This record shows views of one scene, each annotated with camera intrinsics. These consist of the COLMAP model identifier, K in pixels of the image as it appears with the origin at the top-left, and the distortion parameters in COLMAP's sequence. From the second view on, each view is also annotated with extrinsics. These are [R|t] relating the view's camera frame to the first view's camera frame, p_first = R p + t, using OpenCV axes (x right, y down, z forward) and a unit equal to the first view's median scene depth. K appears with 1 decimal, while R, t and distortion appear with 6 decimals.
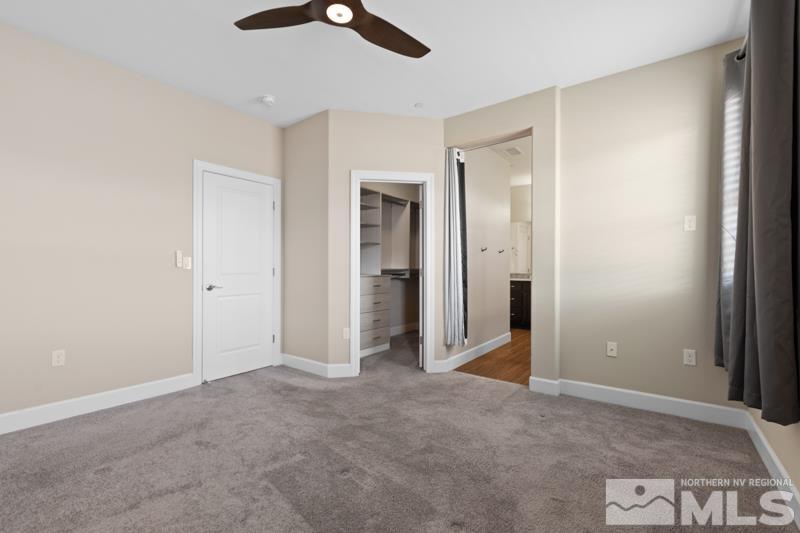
lens RADIAL K [[346.9, 0, 401.8], [0, 346.9, 266.8], [0, 0, 1]] dist [0.003588, -0.000656]
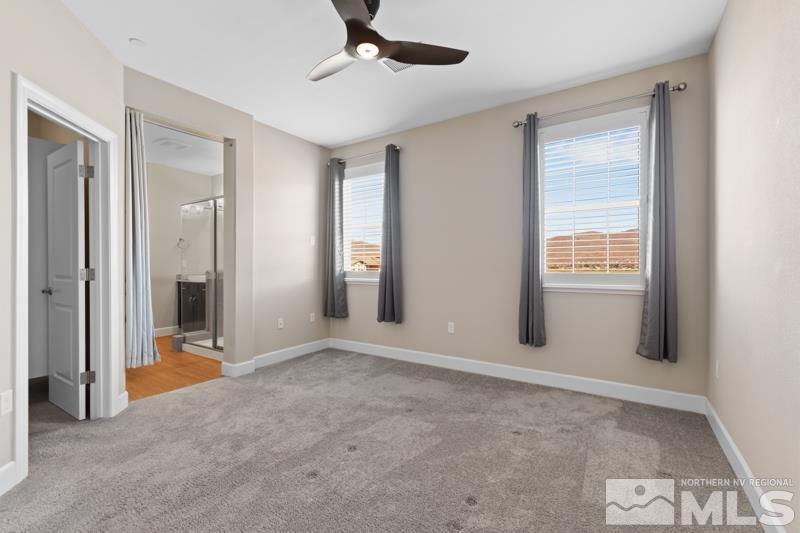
lens RADIAL K [[346.9, 0, 401.8], [0, 346.9, 266.8], [0, 0, 1]] dist [0.003588, -0.000656]
pose [[-0.056655, -0.004651, 0.998383, -0.799236], [-0.002112, 0.999987, 0.004538, -0.003082], [-0.998392, -0.001851, -0.056664, 0.553095]]
